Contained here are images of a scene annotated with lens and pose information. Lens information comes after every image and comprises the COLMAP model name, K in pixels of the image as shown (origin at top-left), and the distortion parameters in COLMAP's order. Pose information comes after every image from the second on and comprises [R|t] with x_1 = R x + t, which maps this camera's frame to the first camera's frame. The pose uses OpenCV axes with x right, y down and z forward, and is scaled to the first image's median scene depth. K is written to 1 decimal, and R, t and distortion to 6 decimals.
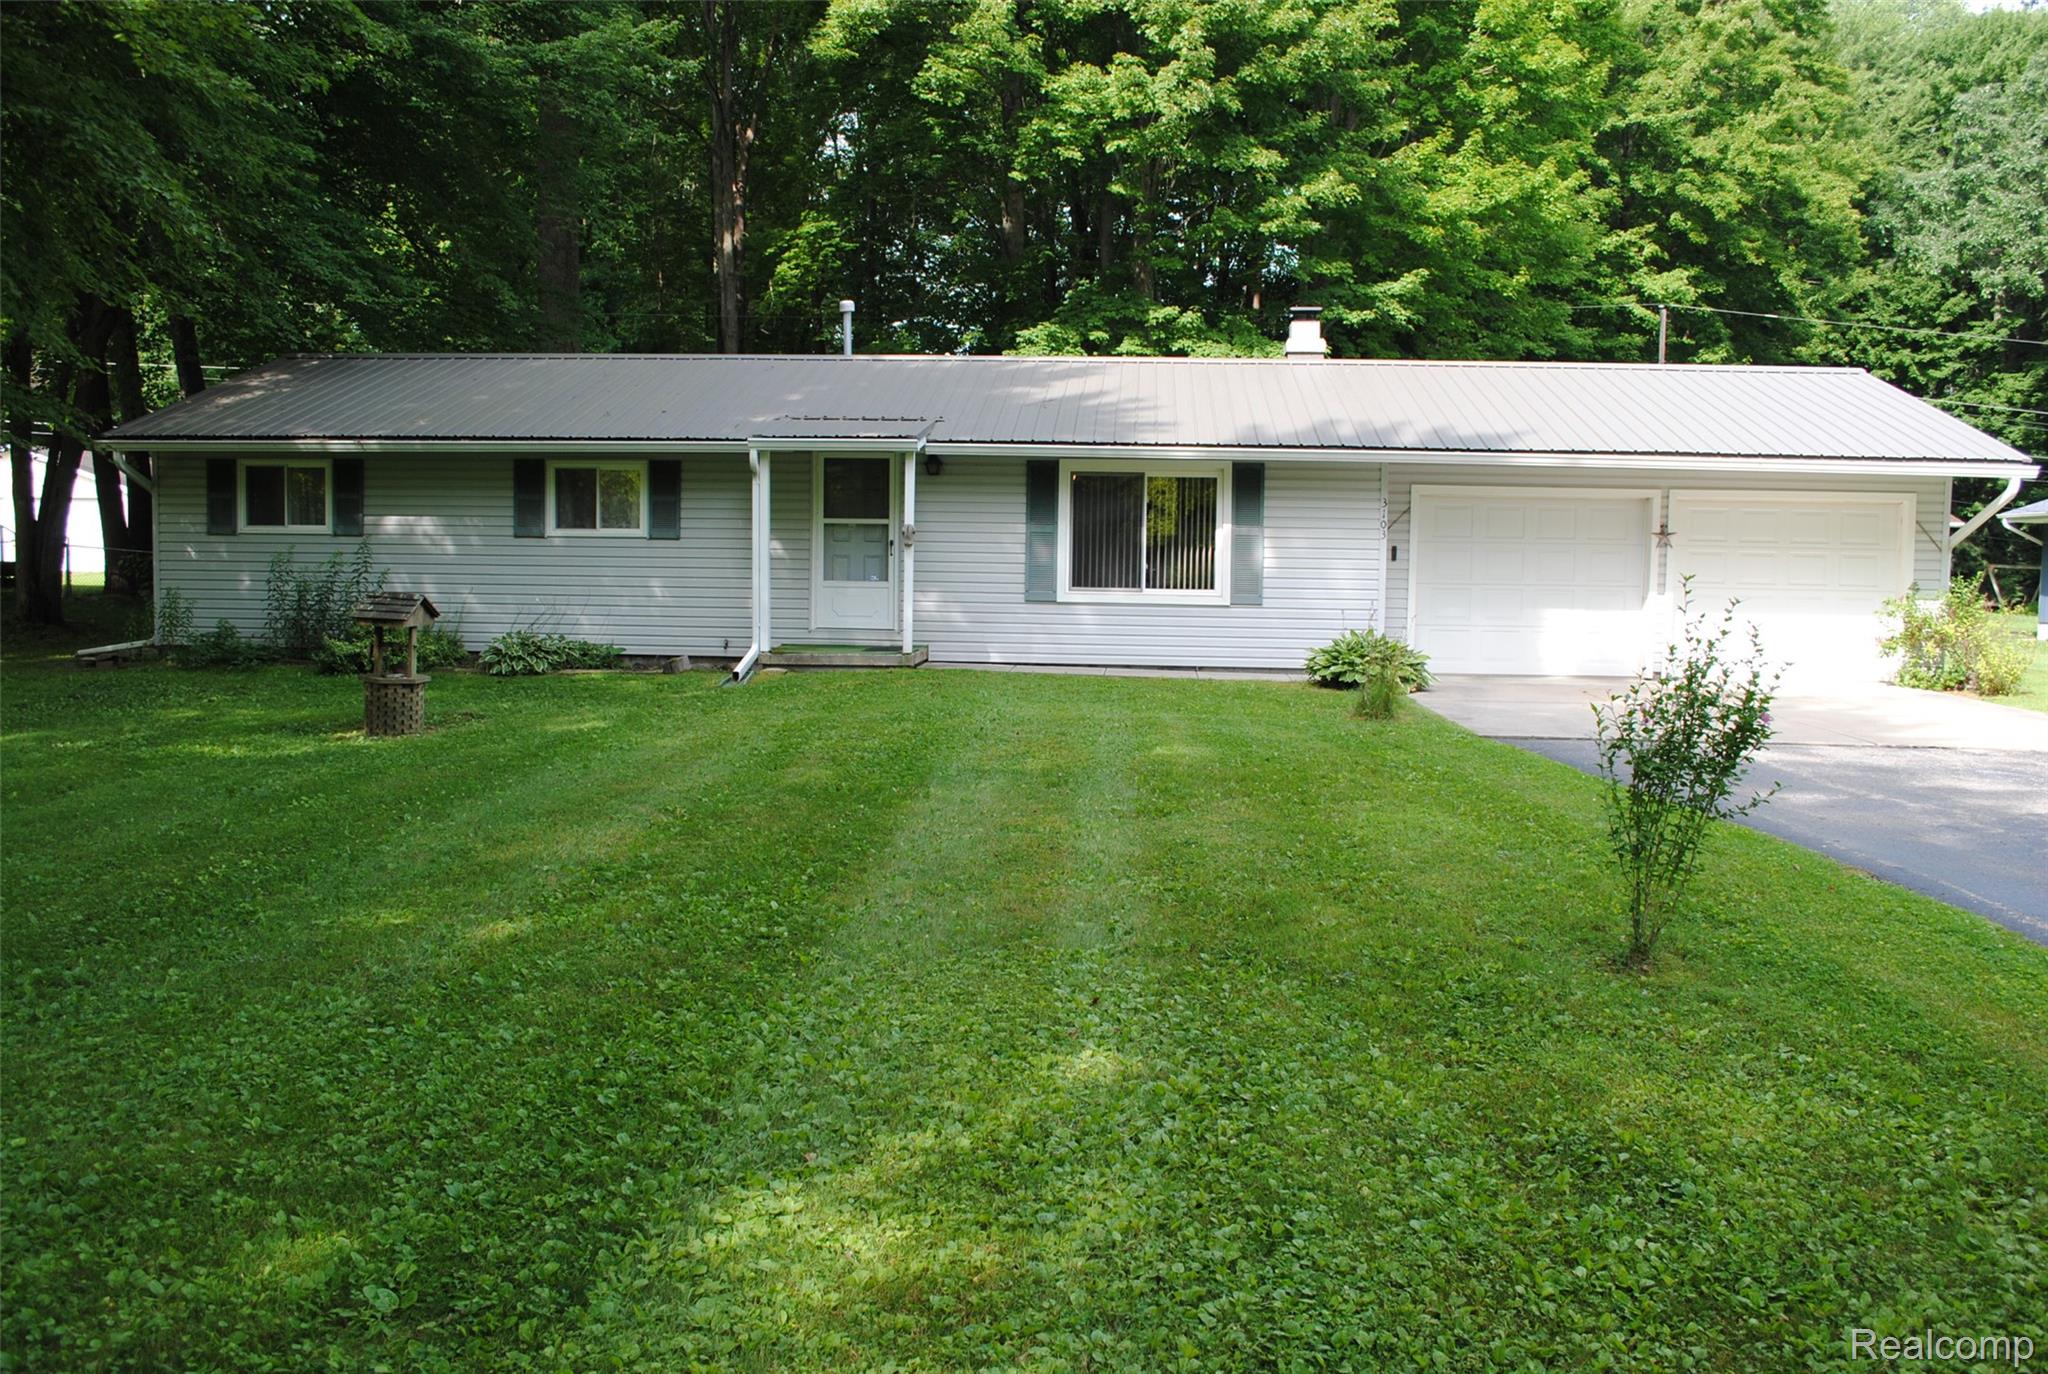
lens RADIAL K [[1617.3, 0, 1026.9], [0, 1617.3, 680.2], [0, 0, 1]] dist [-0.081333, 0.006564]
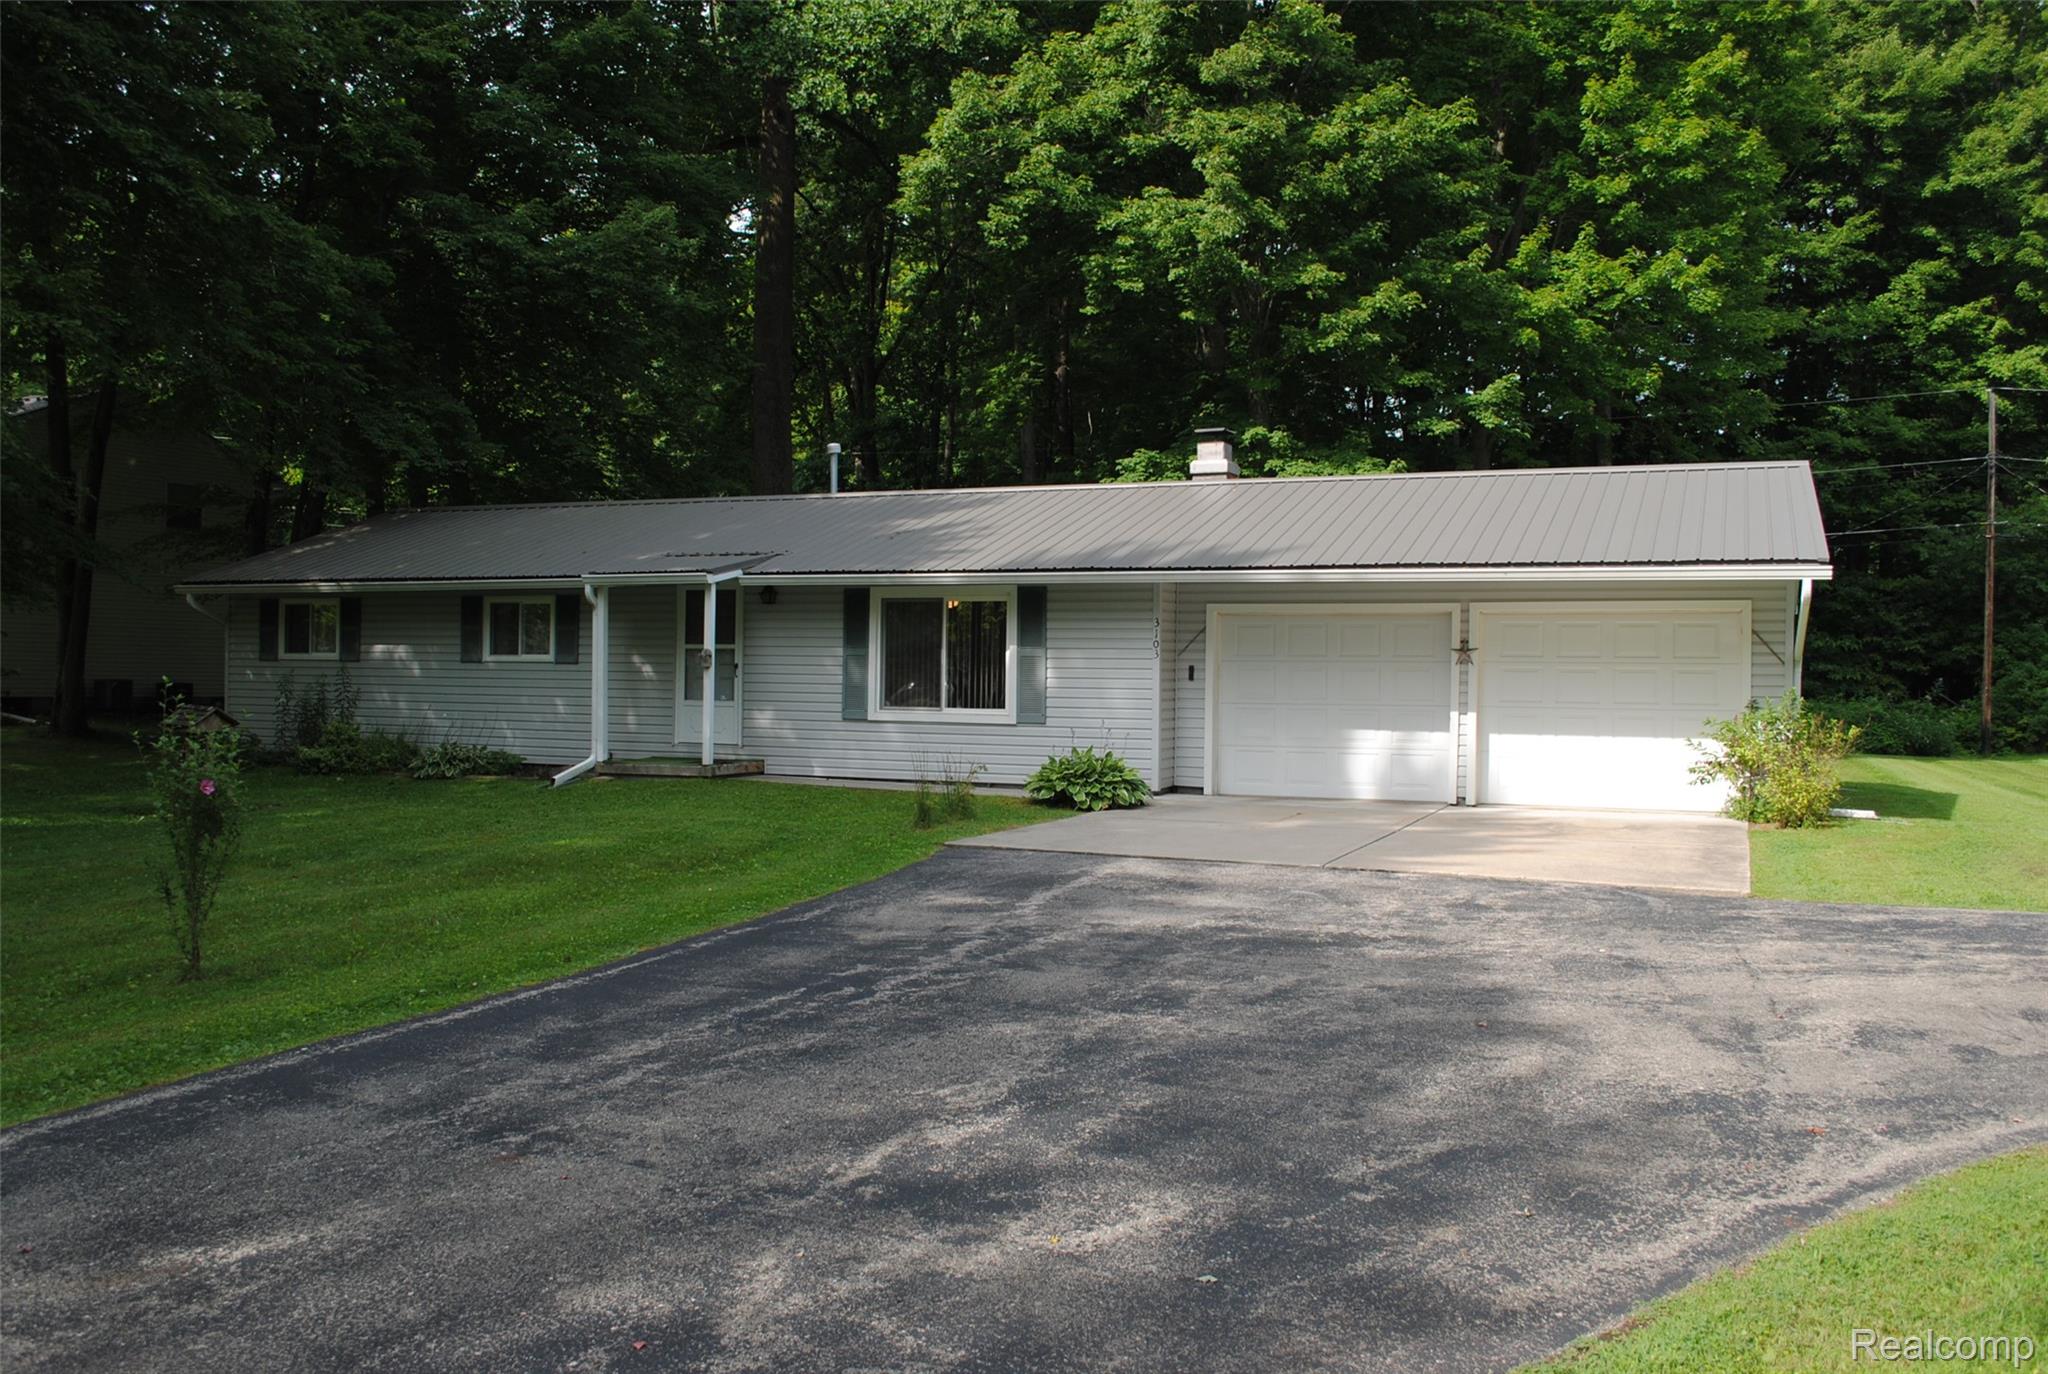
lens RADIAL K [[1687.1, 0, 1025.4], [0, 1687.1, 682.9], [0, 0, 1]] dist [-0.081456, 0.011142]
pose [[0.943284, -0.002497, -0.331978, 0.385185], [-0.023128, 0.997048, -0.073216, 0.004814], [0.331181, 0.076741, 0.940441, -0.010045]]
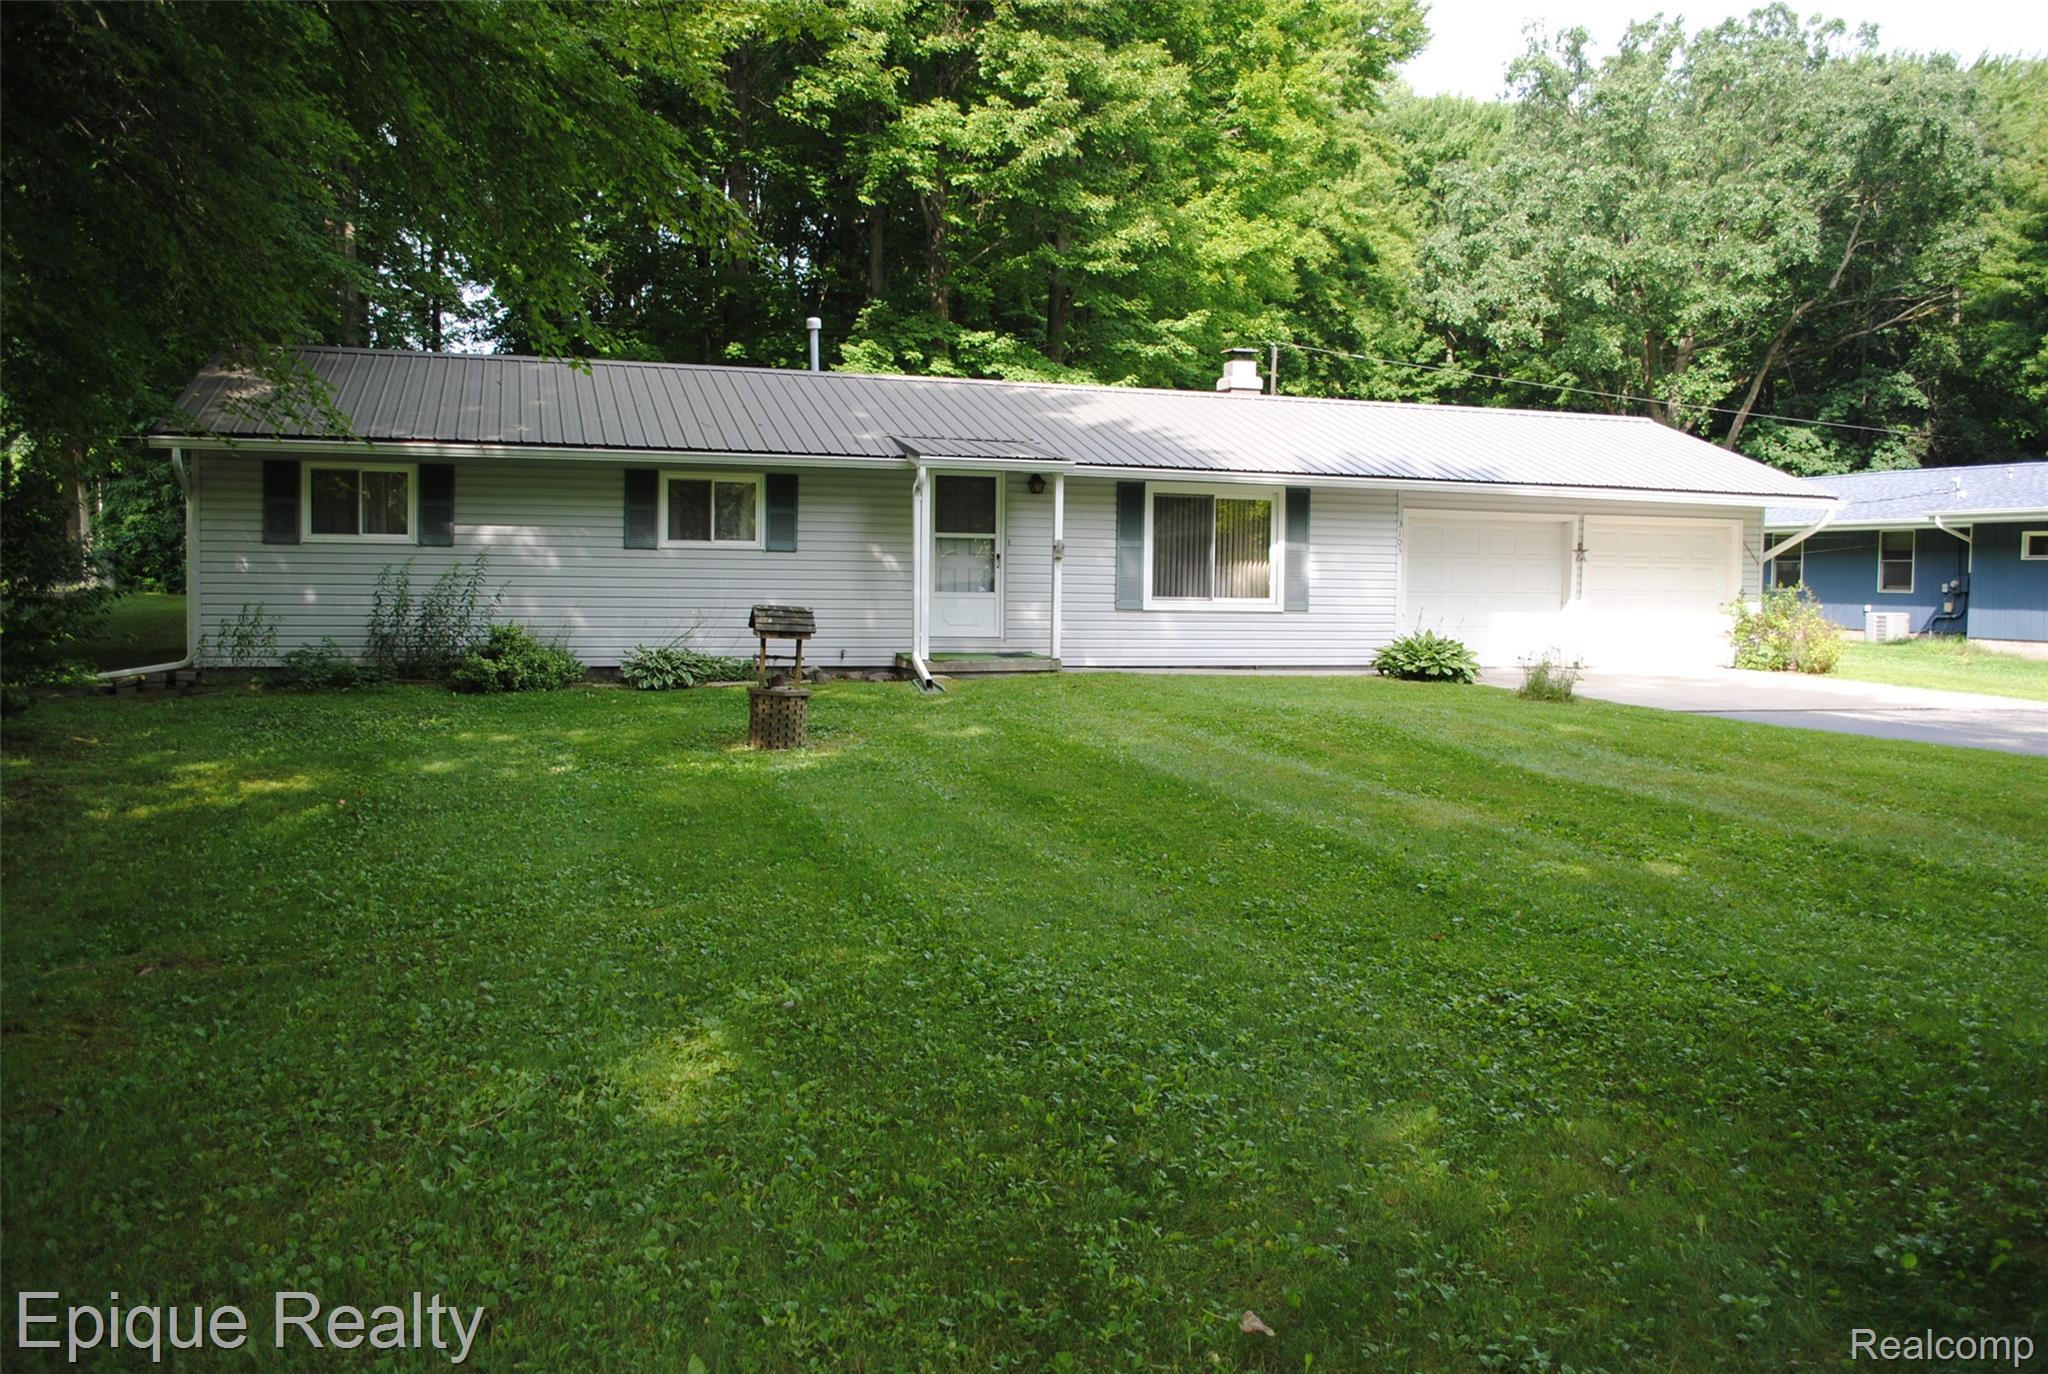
lens RADIAL K [[1617.3, 0, 1031.8], [0, 1617.3, 678.9], [0, 0, 1]] dist [-0.081333, 0.006564]
pose [[0.928963, -0.024861, 0.369337, -0.366237], [0.026659, 0.999645, 0.000236, -0.002999], [-0.369211, 0.009627, 0.929296, 0.001117]]
